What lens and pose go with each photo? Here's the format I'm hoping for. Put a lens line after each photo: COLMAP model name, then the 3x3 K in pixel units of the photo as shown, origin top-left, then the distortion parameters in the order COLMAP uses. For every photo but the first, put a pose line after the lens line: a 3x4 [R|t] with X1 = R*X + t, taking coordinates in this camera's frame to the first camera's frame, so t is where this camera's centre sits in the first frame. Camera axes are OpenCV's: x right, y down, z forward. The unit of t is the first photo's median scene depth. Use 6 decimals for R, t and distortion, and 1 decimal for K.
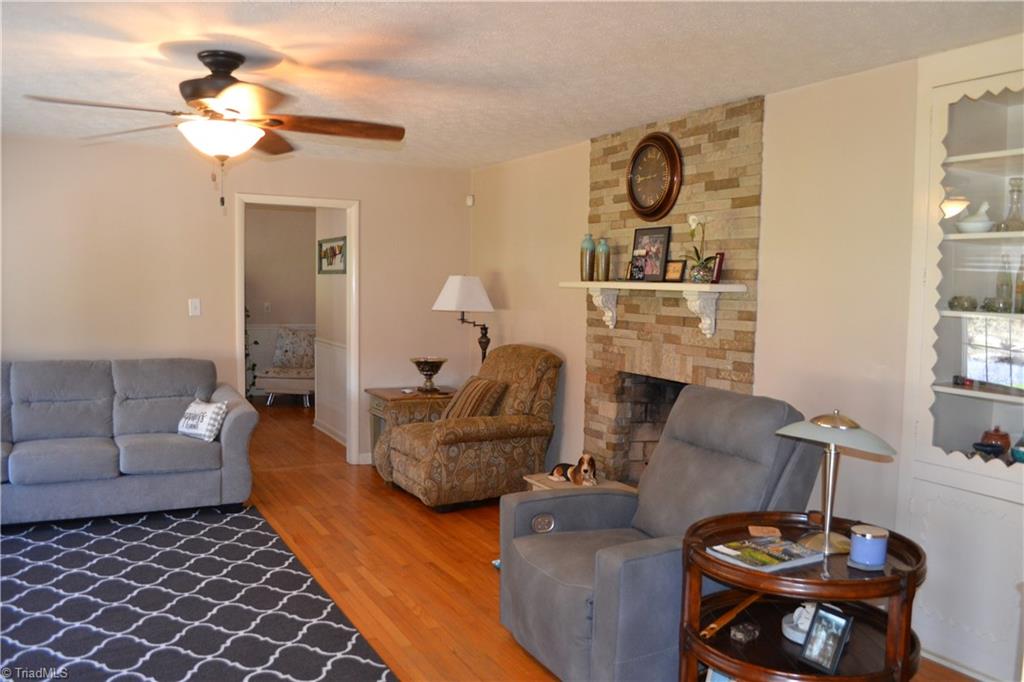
lens RADIAL K [[808.2, 0, 506.5], [0, 808.2, 343.8], [0, 0, 1]] dist [-0.064486, 0.006039]
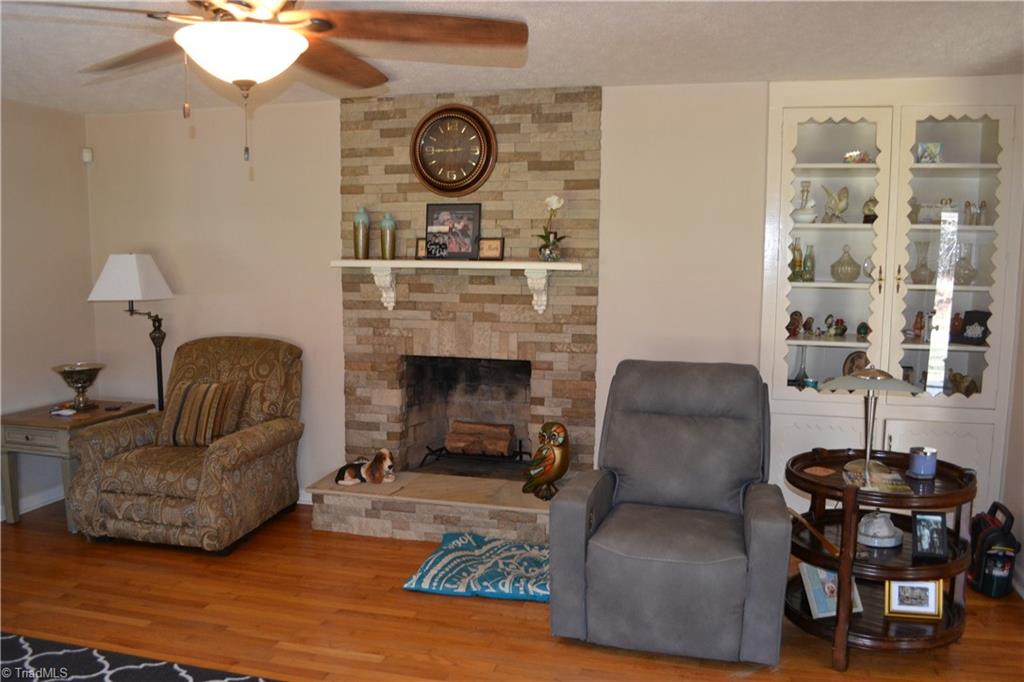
lens RADIAL K [[808.2, 0, 509.0], [0, 808.2, 347.2], [0, 0, 1]] dist [-0.064486, 0.006039]
pose [[0.687647, -0.095039, 0.719799, -0.482409], [0.060205, 0.995445, 0.073918, -0.039761], [-0.723545, -0.007494, 0.690236, 0.281943]]
